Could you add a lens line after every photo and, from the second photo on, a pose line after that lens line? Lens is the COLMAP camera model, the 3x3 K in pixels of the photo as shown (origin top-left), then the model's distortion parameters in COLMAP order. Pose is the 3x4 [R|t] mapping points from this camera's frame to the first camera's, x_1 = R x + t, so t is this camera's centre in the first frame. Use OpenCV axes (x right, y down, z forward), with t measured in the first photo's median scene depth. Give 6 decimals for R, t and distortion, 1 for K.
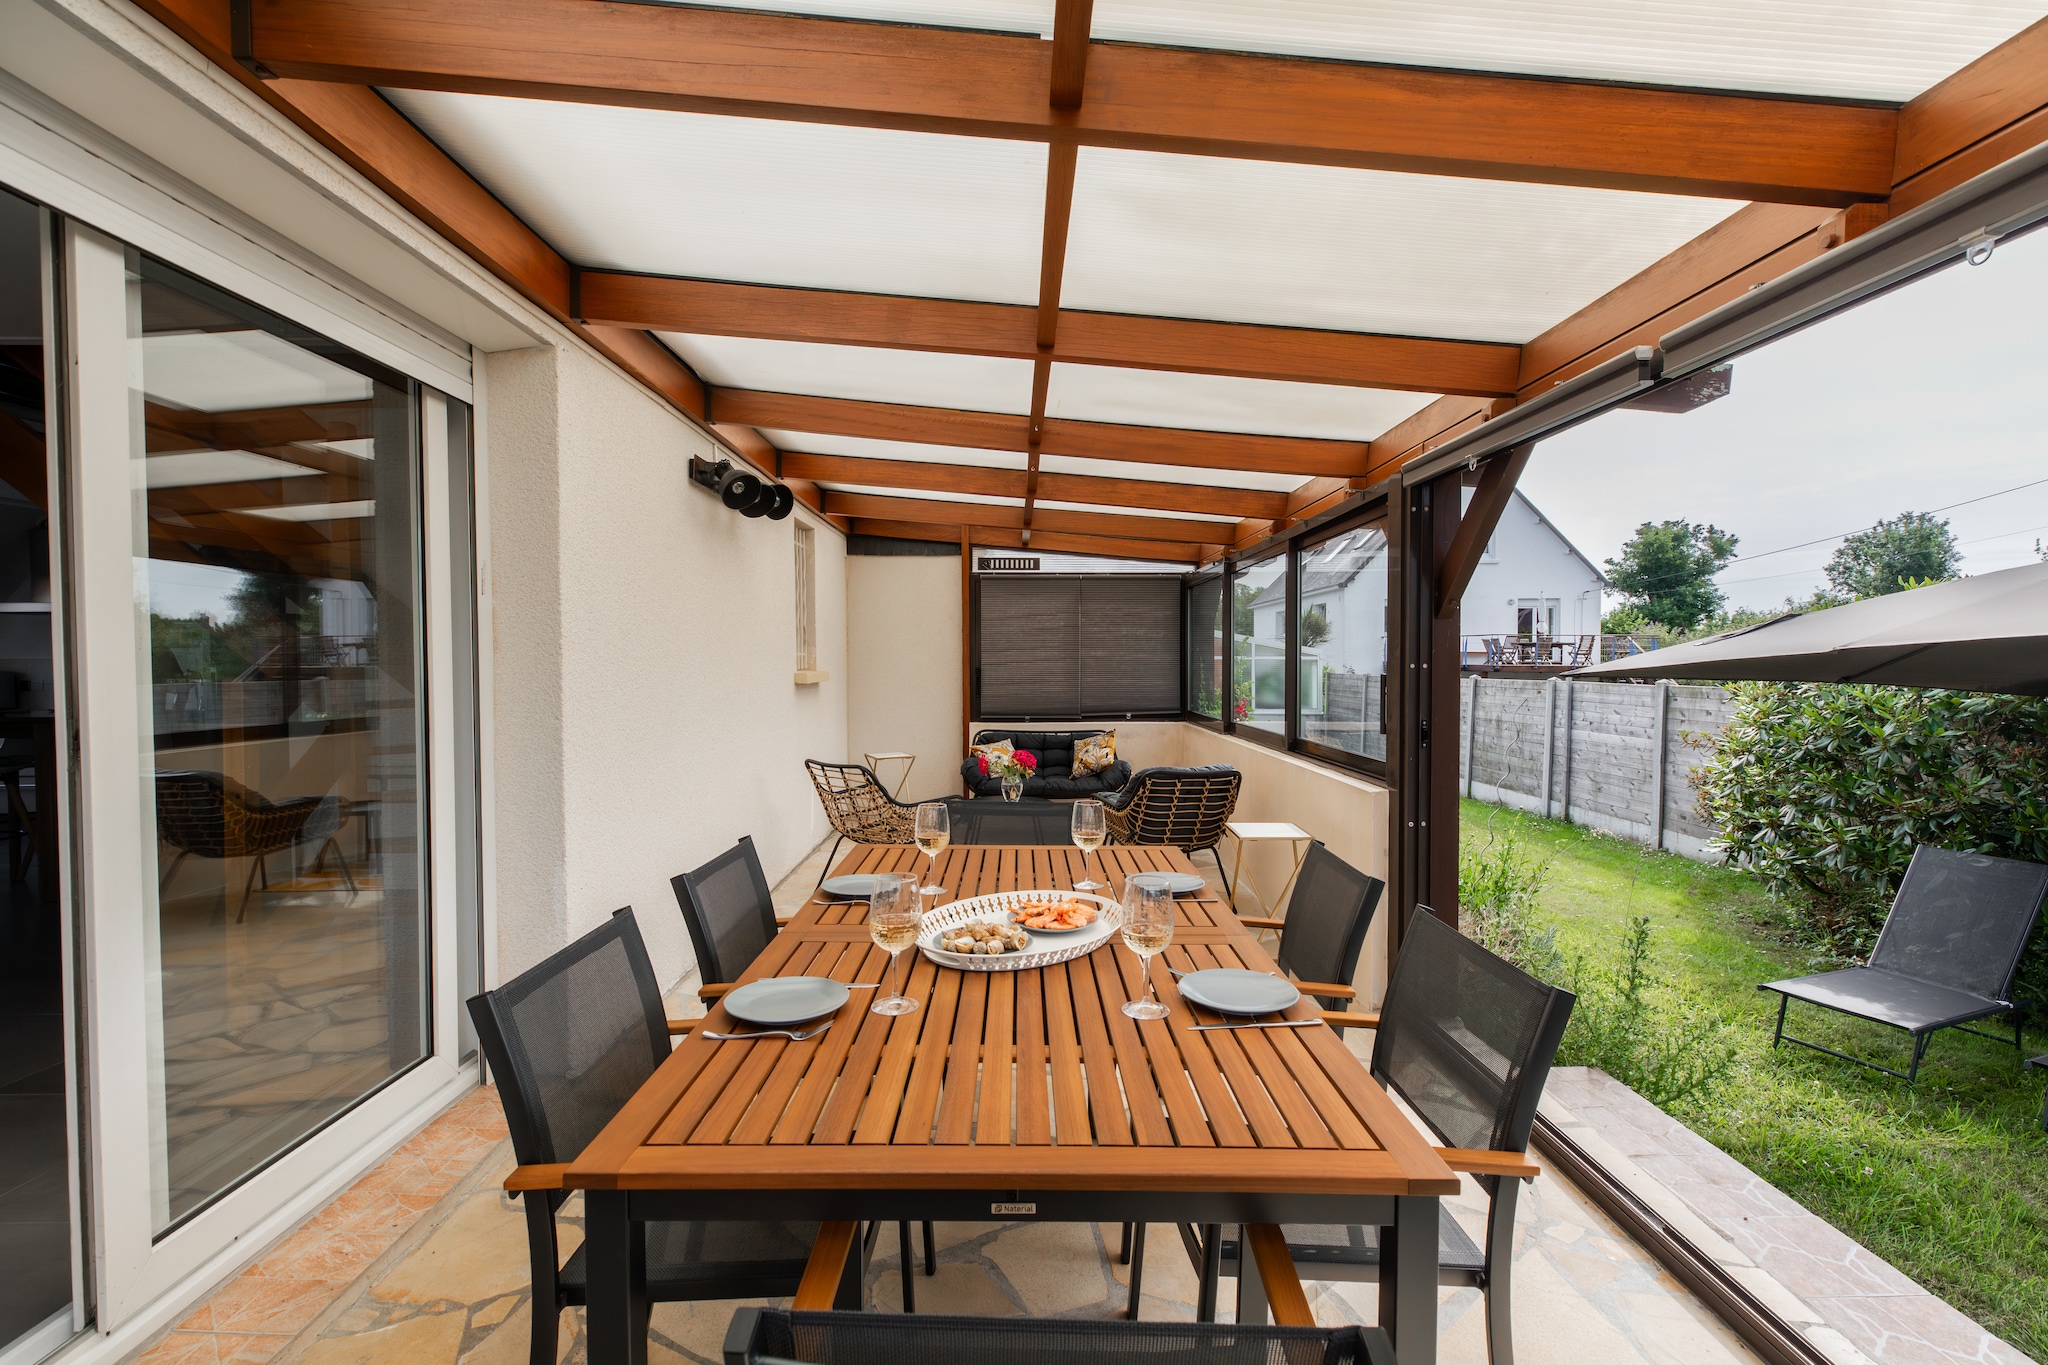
lens RADIAL K [[906.5, 0, 1022.1], [0, 906.5, 690.1], [0, 0, 1]] dist [0.001141, -0.000635]
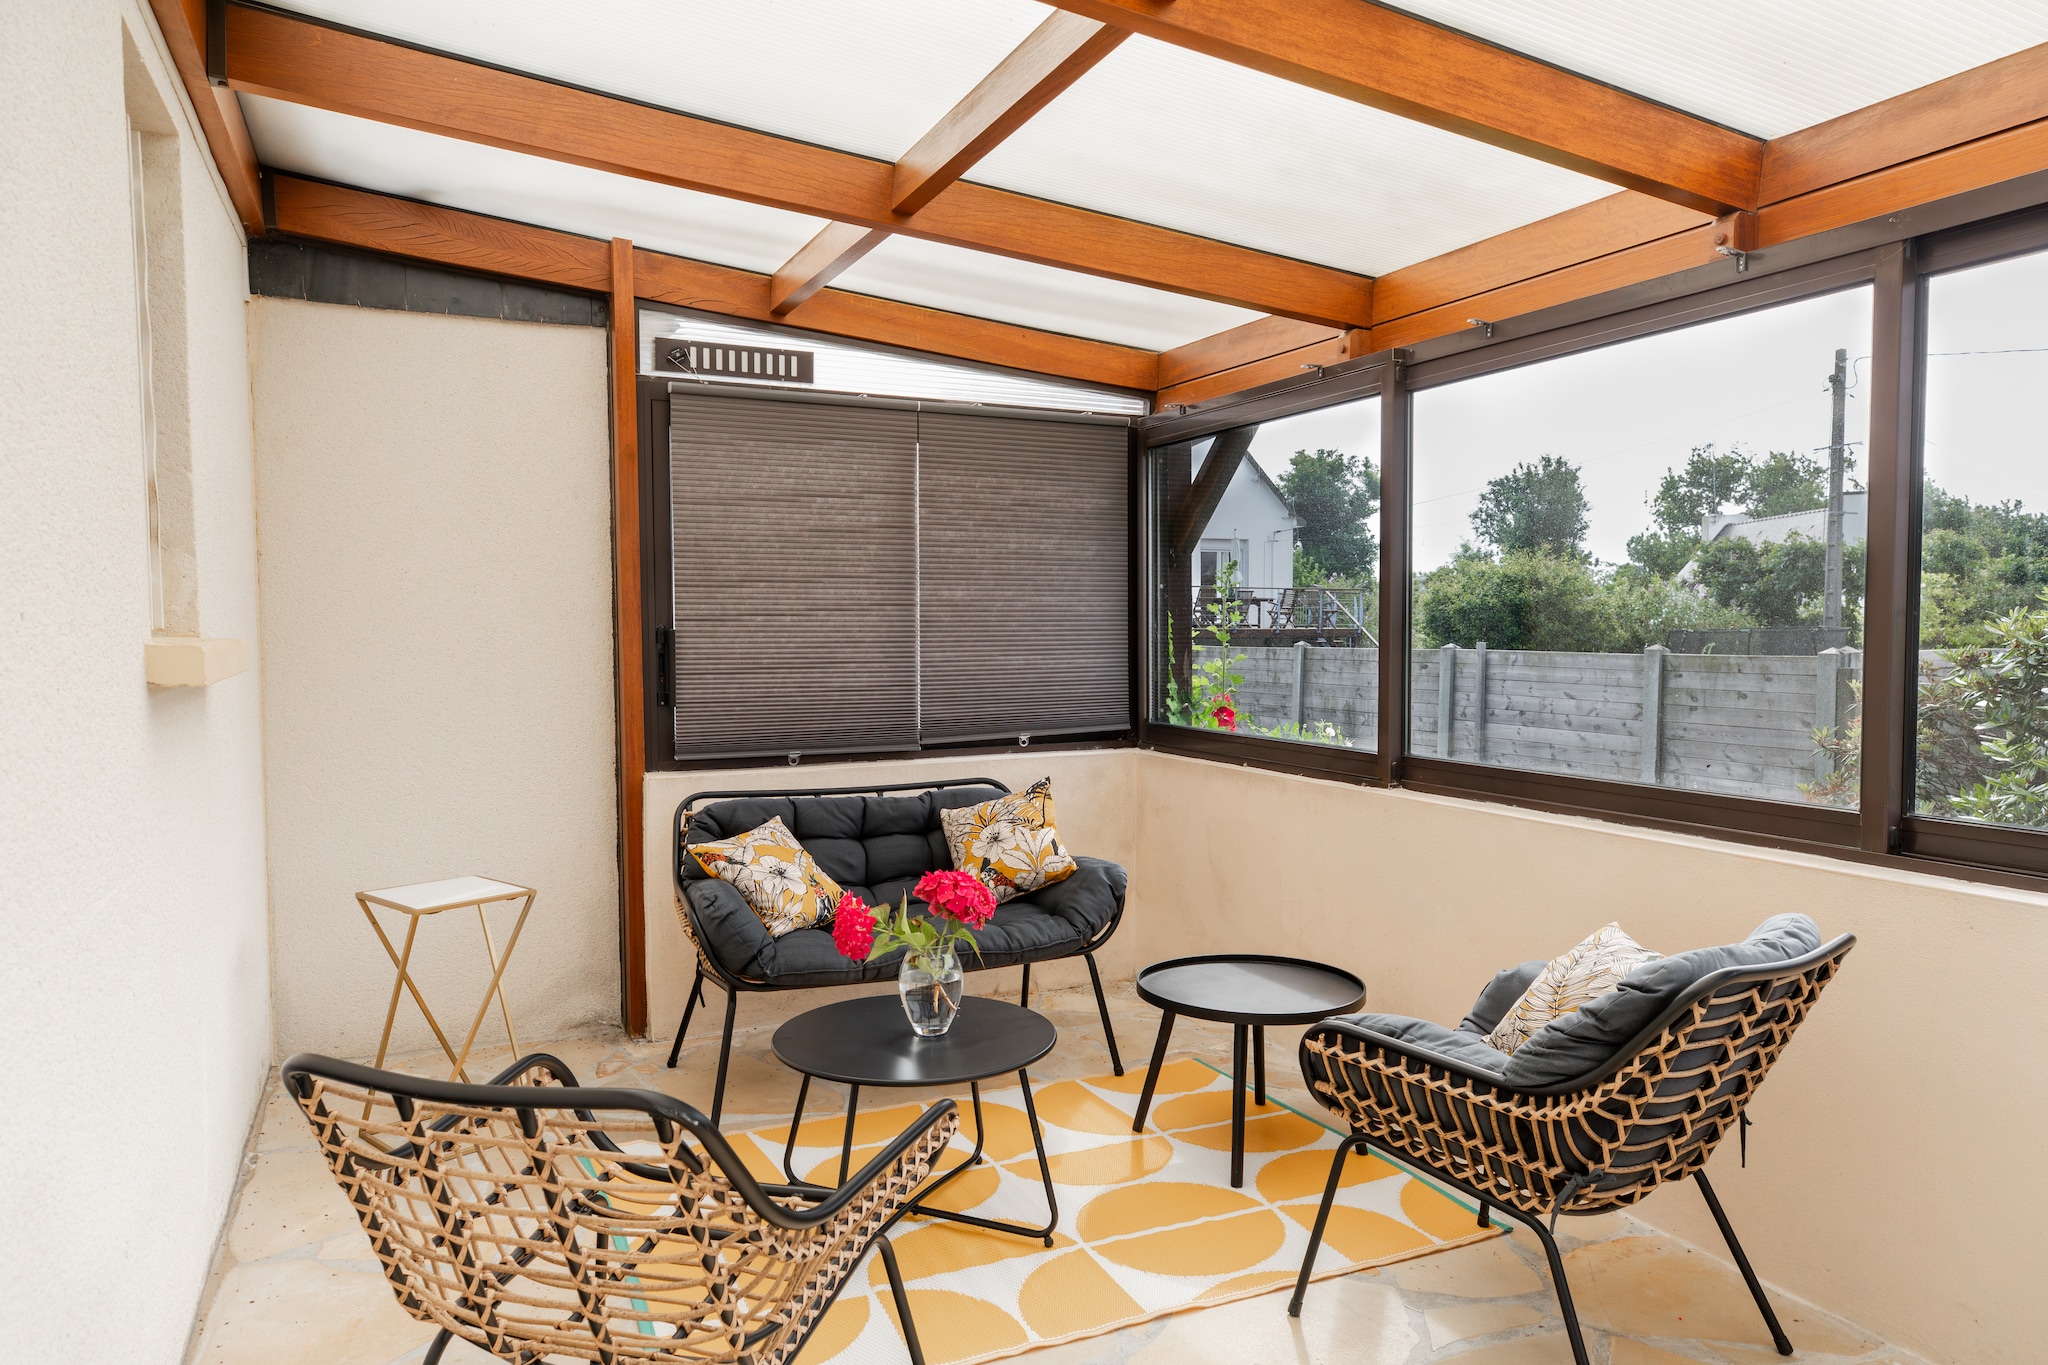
lens RADIAL K [[1304.8, 0, 1024.0], [0, 1304.8, 682.5], [0, 0, 1]] dist [0.017071, -0.000942]
pose [[0.908324, -0.020403, 0.417769, -0.140175], [0.015629, 0.999768, 0.014846, -0.007865], [-0.417975, -0.006956, 0.908432, 0.440143]]
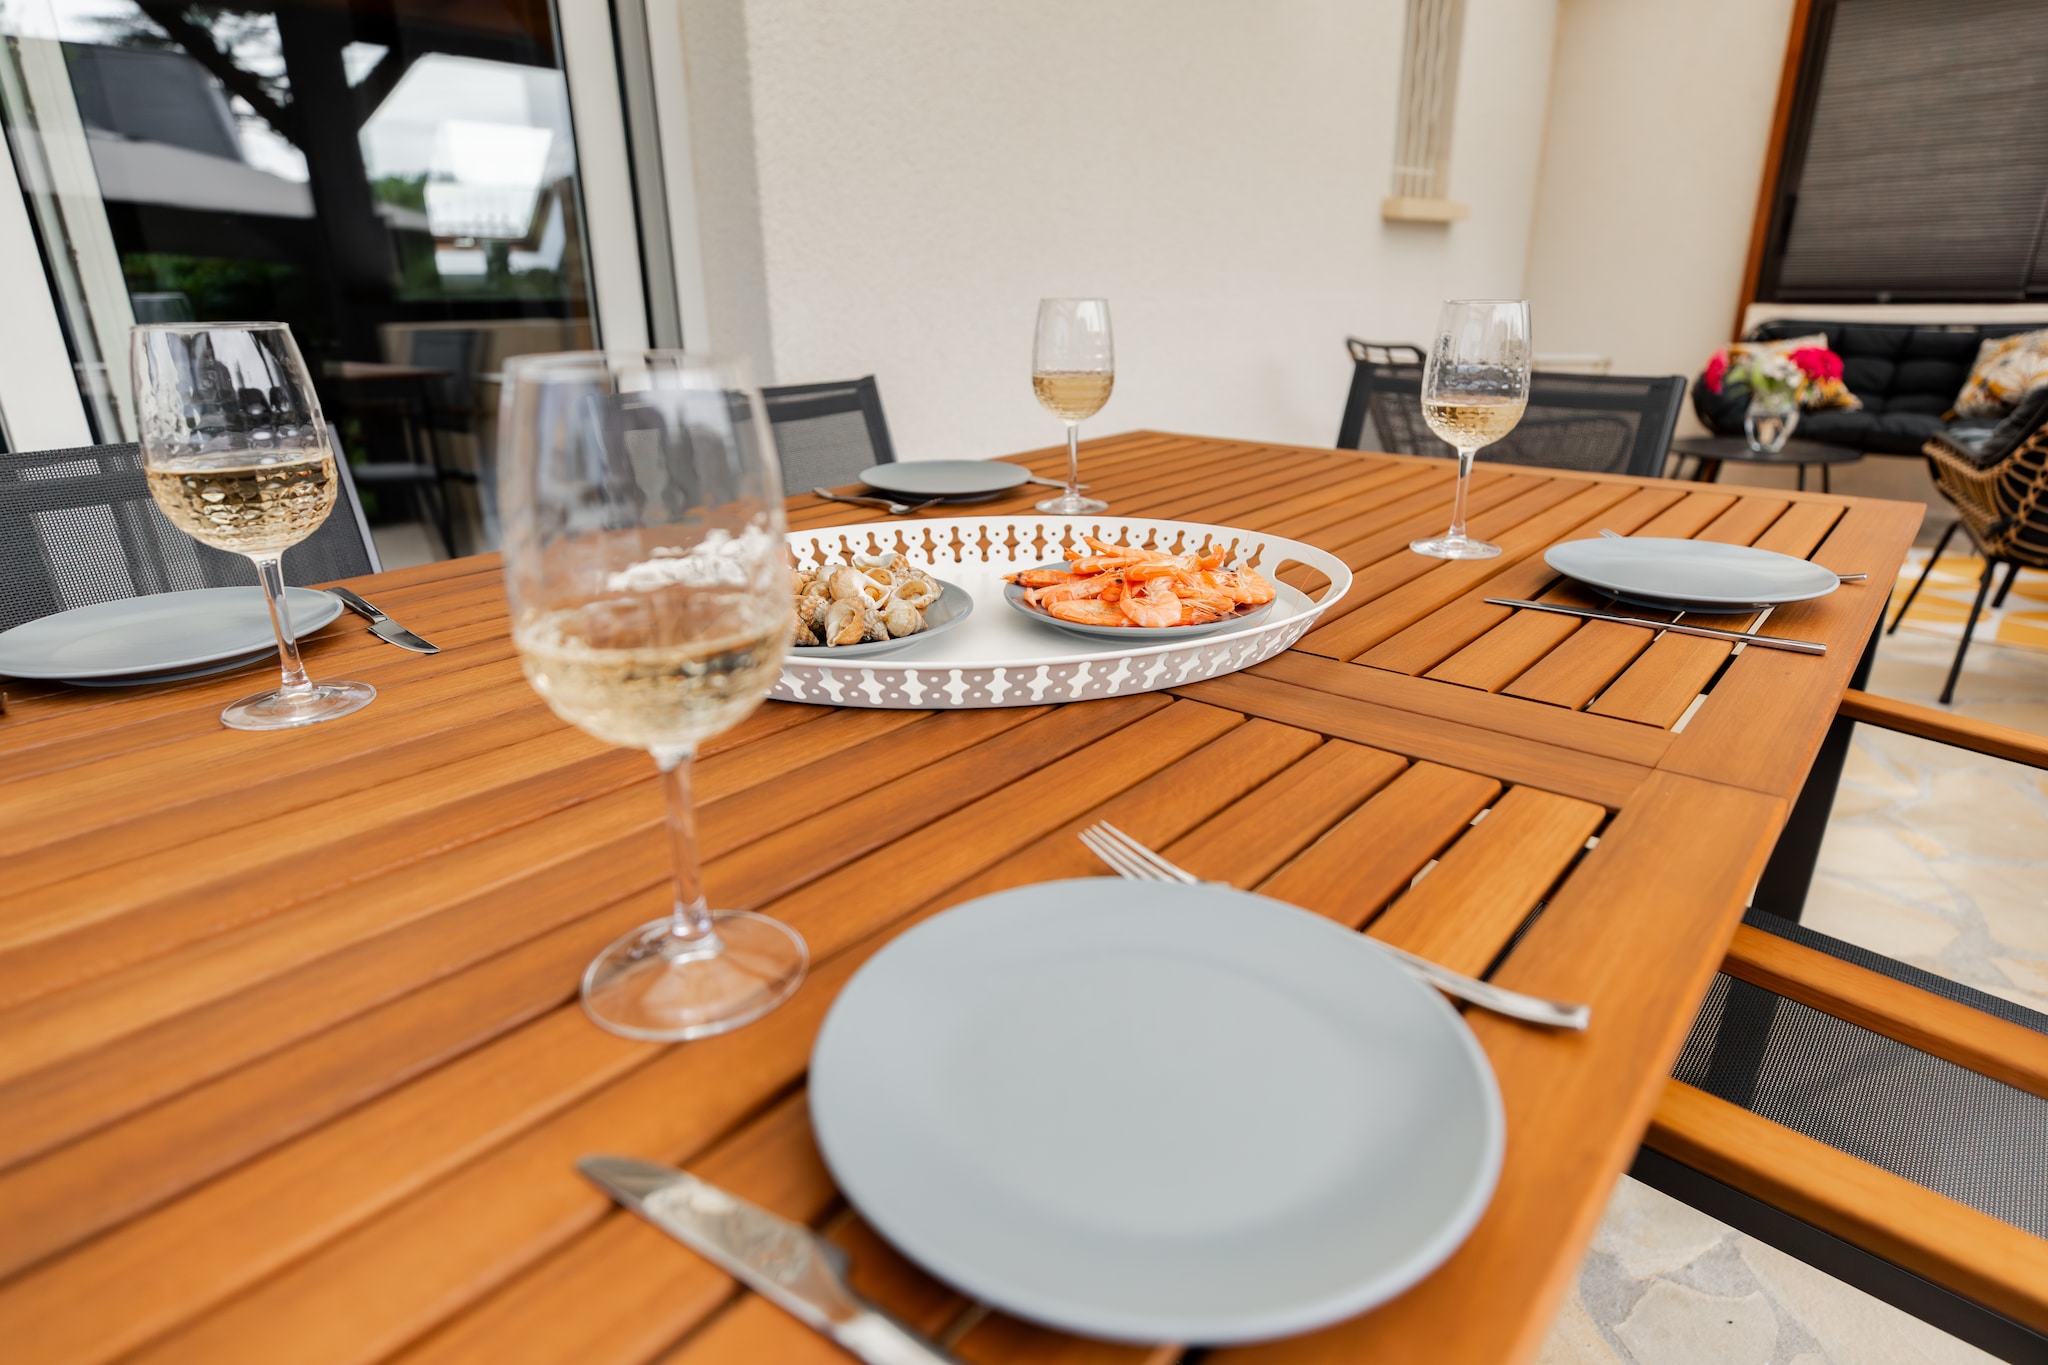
lens RADIAL K [[1137.1, 0, 1024.0], [0, 1137.1, 682.5], [0, 0, 1]] dist [0.000669, 0.003821]
pose [[0.766145, 0.208974, -0.607743, 0.069793], [-0.008026, 0.948694, 0.316094, 0.038021], [0.642617, -0.237296, 0.728515, 0.168468]]
